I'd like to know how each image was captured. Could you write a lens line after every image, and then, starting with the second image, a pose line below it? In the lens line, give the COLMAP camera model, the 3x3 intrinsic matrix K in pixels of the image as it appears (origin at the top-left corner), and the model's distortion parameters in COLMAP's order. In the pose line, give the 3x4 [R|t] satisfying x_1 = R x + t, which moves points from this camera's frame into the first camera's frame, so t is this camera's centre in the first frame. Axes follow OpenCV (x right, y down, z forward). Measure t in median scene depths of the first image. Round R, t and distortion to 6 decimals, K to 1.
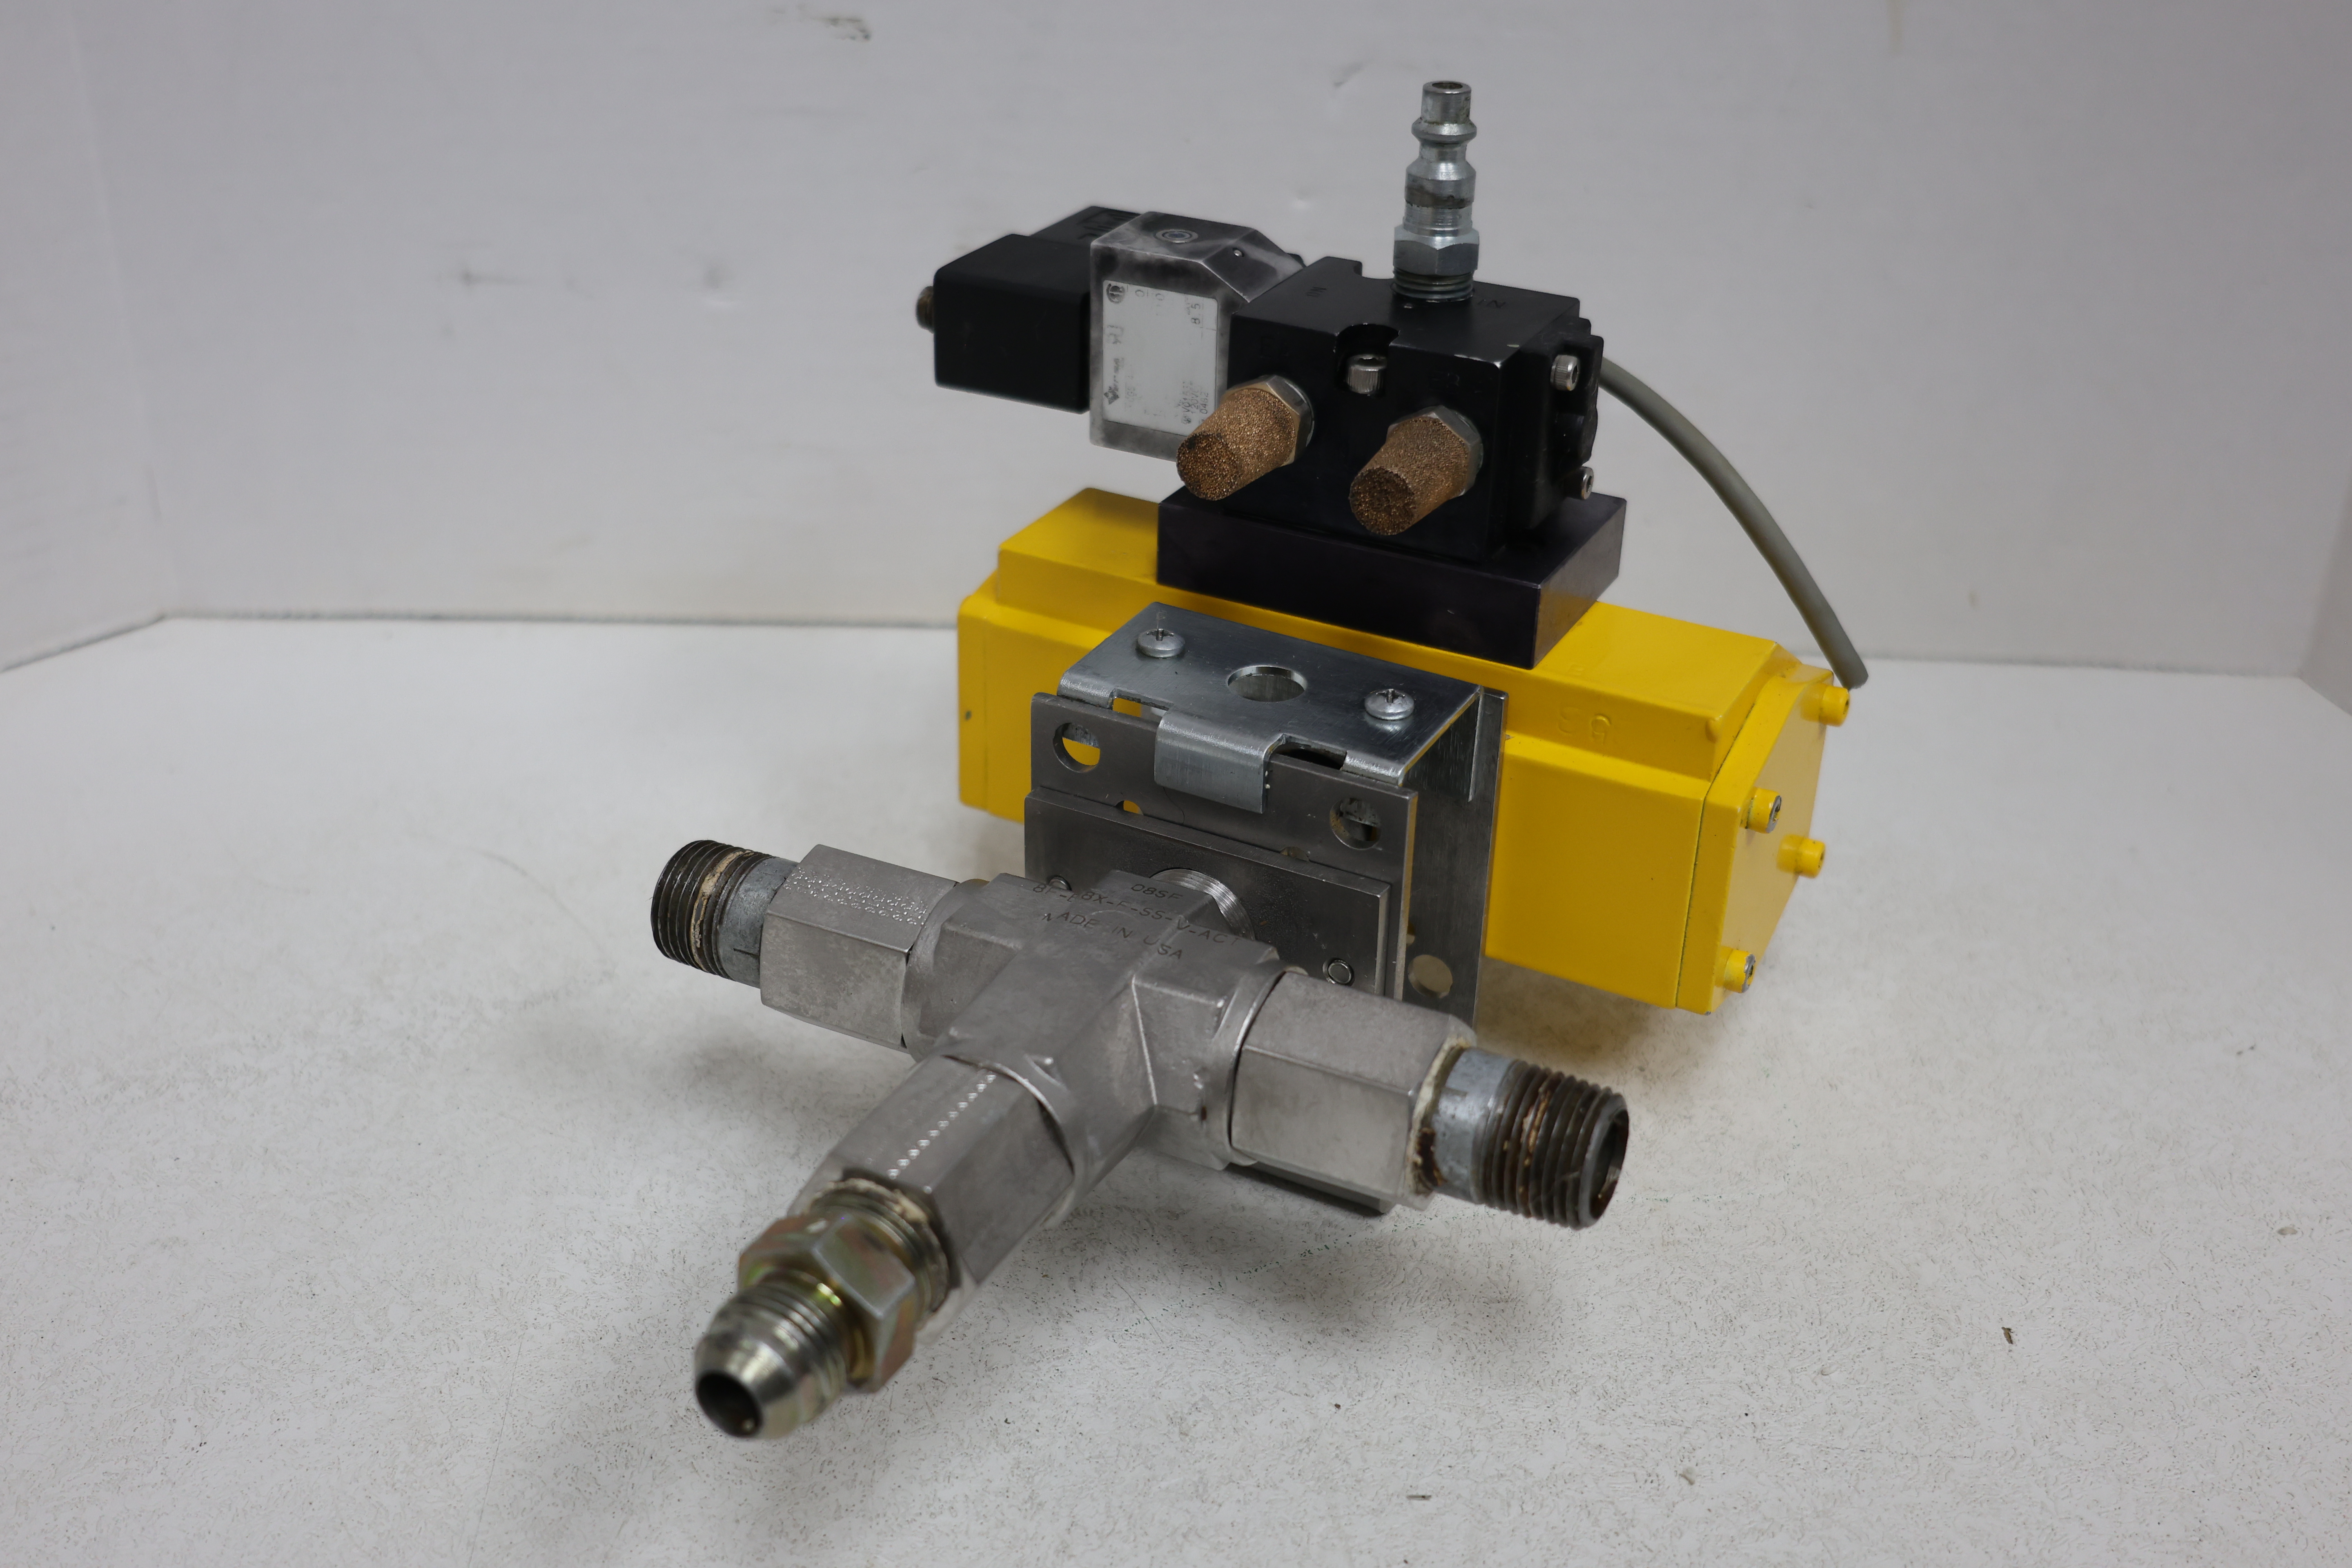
lens RADIAL K [[2723.3, 0, 1181.3], [0, 2723.3, 805.7], [0, 0, 1]] dist [-0.006583, 0.000000]
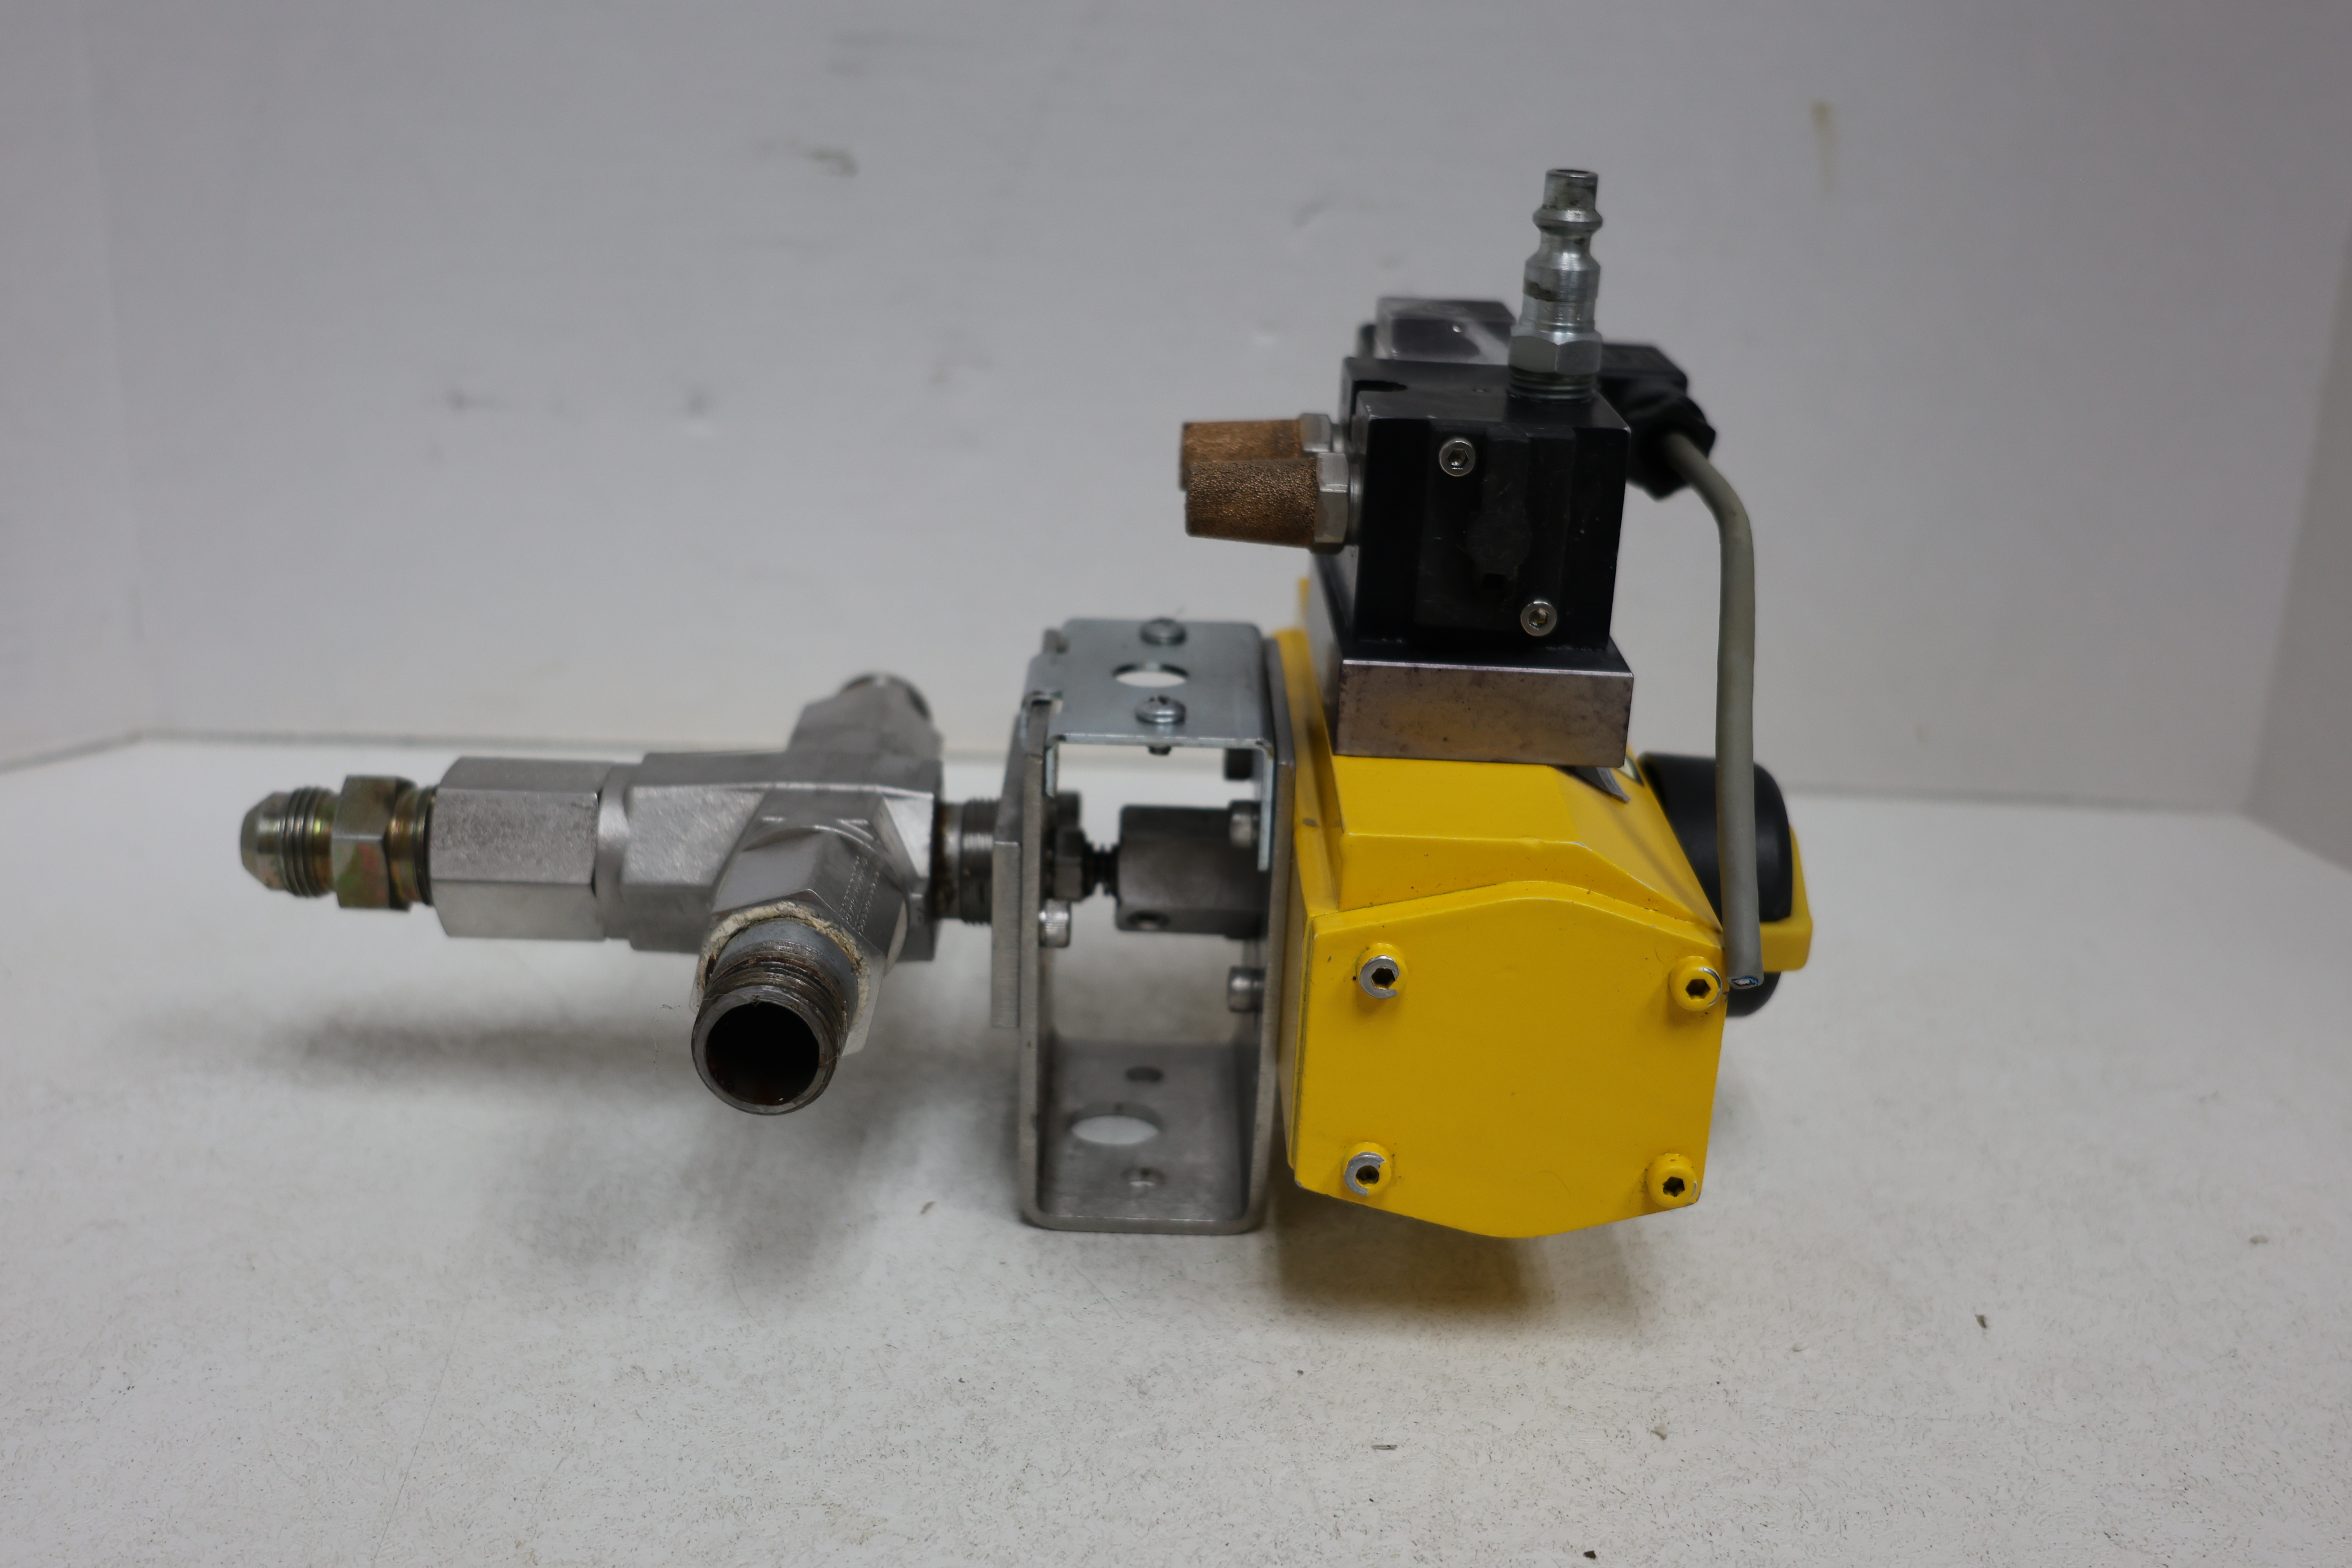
lens RADIAL K [[2723.3, 0, 1177.7], [0, 2723.3, 785.7], [0, 0, 1]] dist [-0.006583, 0.000000]
pose [[0.999836, 0.011696, 0.013814, -0.002540], [-0.009156, 0.985161, -0.171391, 0.181090], [-0.015613, 0.171236, 0.985106, 0.002874]]
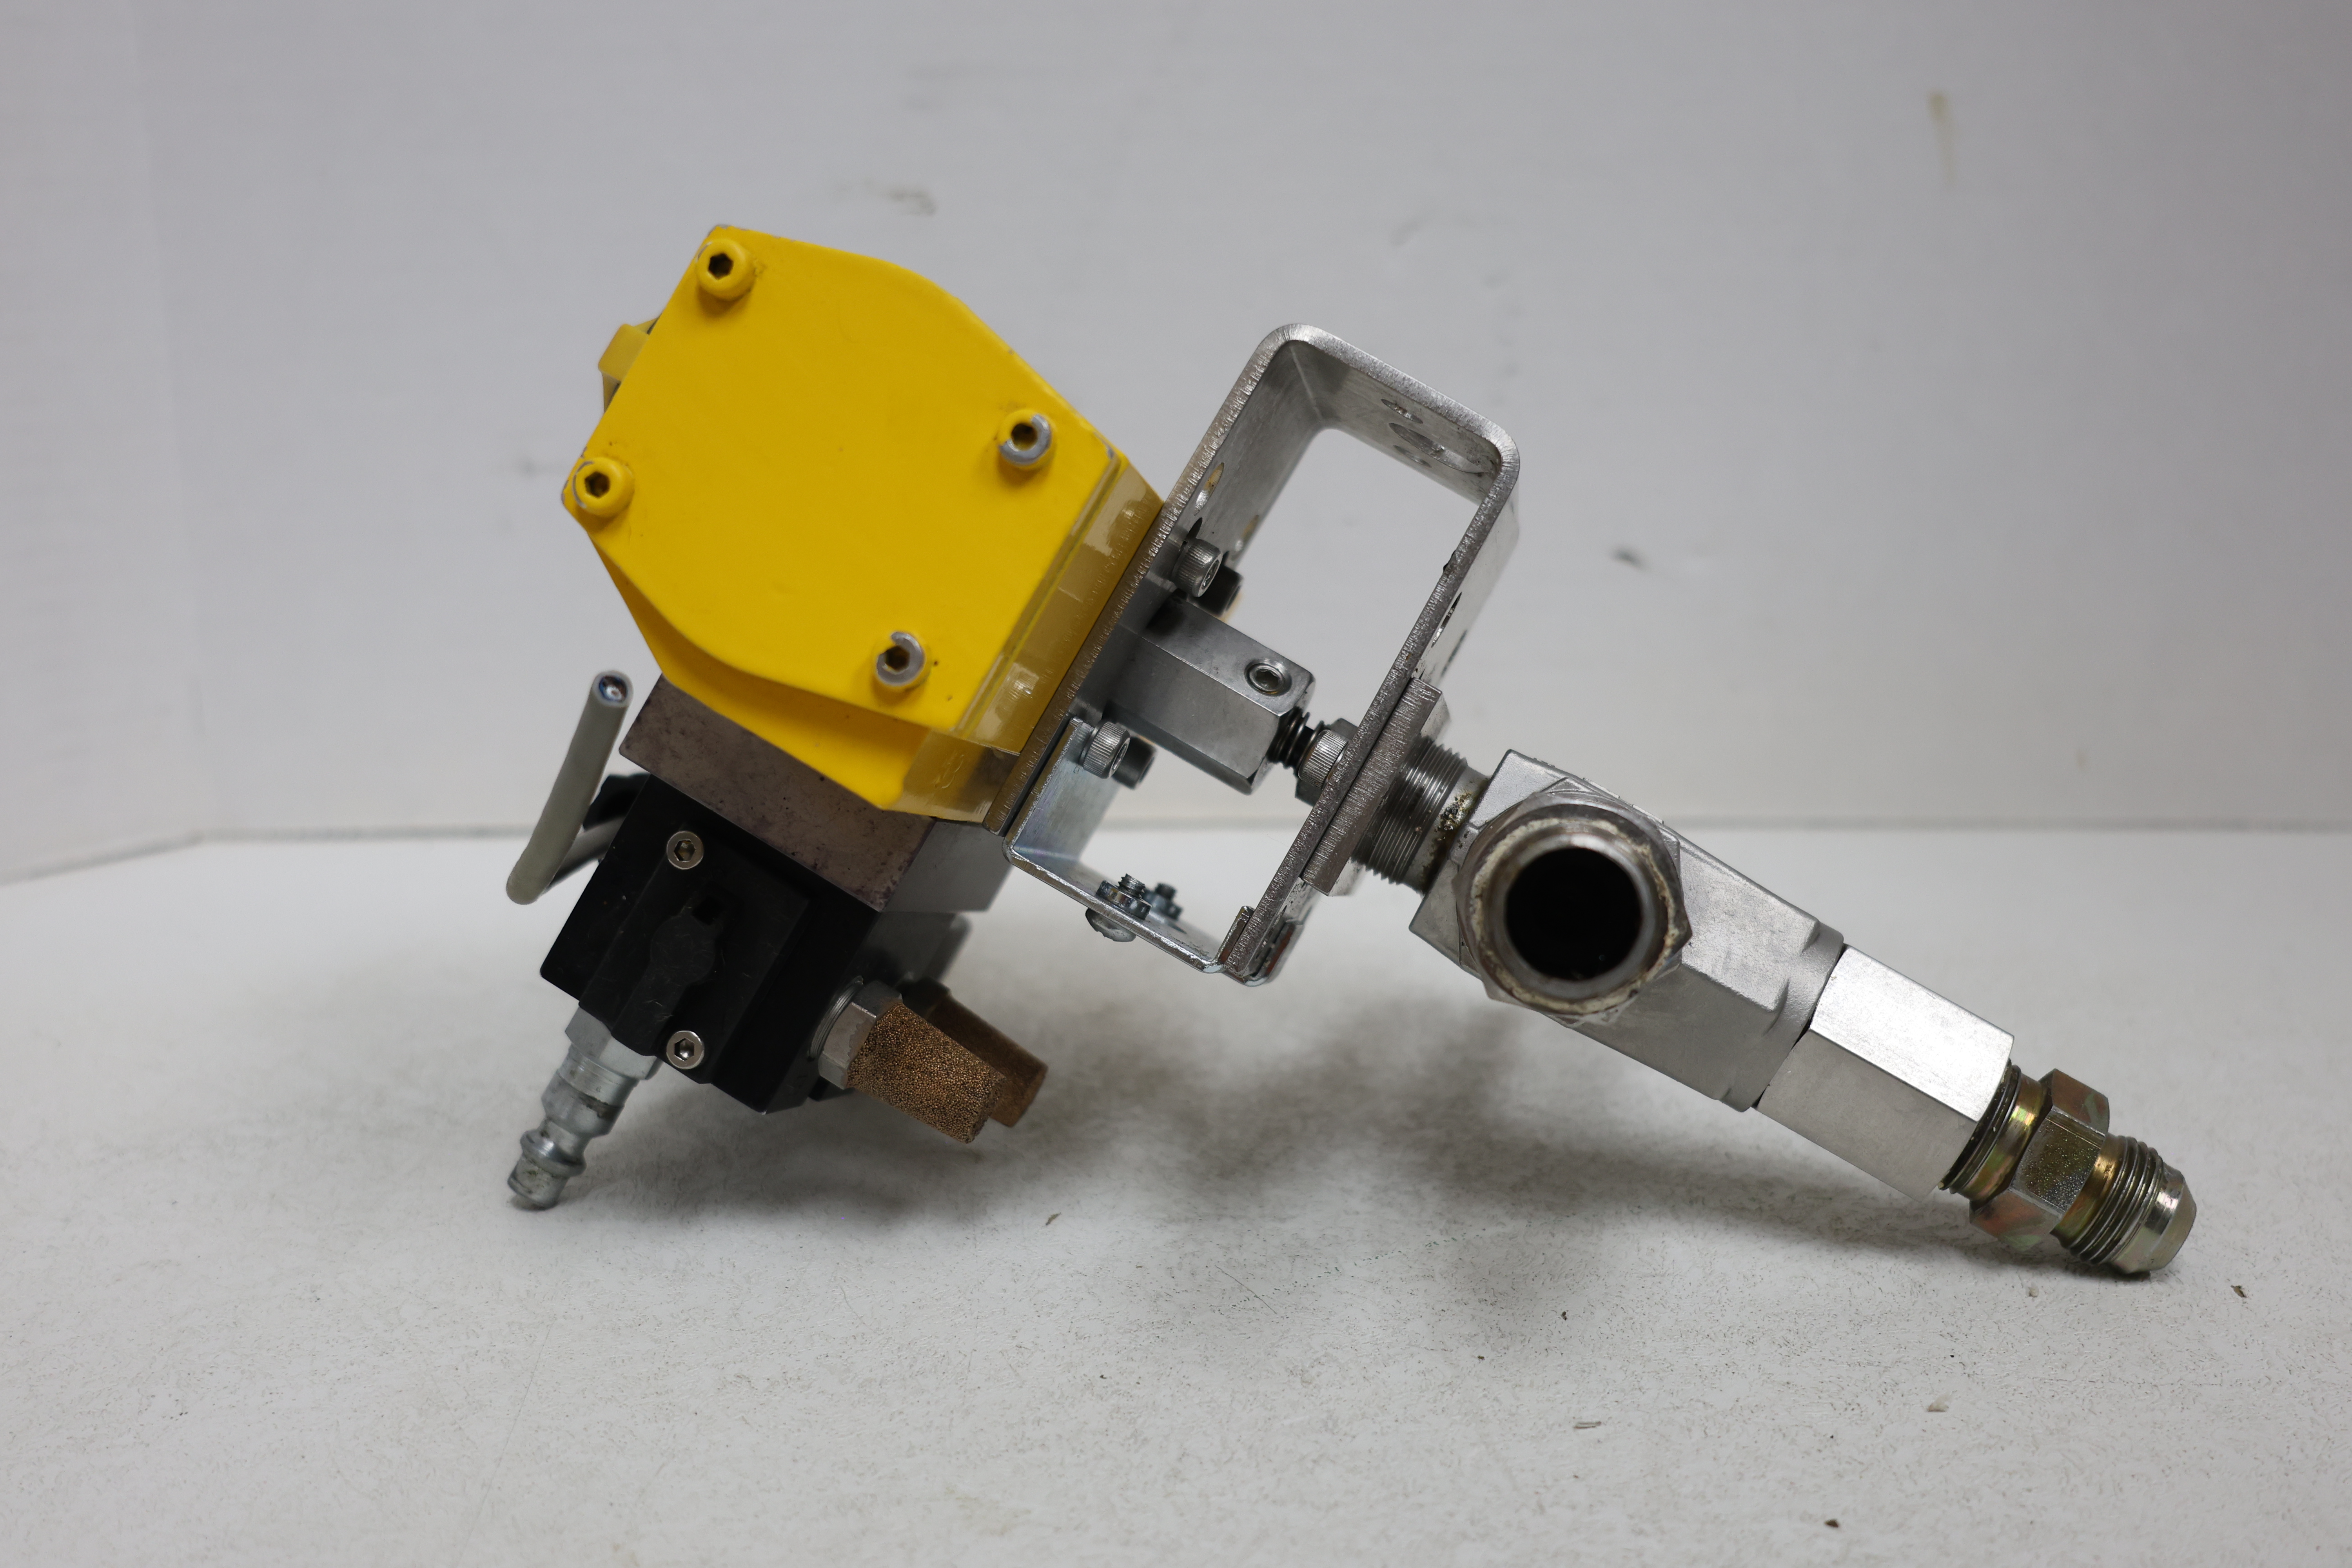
lens RADIAL K [[2723.3, 0, 1168.6], [0, 2723.3, 818.9], [0, 0, 1]] dist [-0.006583, 0.000000]
pose [[0.999599, -0.025440, -0.012423, -0.027372], [0.021385, 0.966042, -0.257500, 0.275777], [0.018552, 0.257131, 0.966198, 0.111236]]
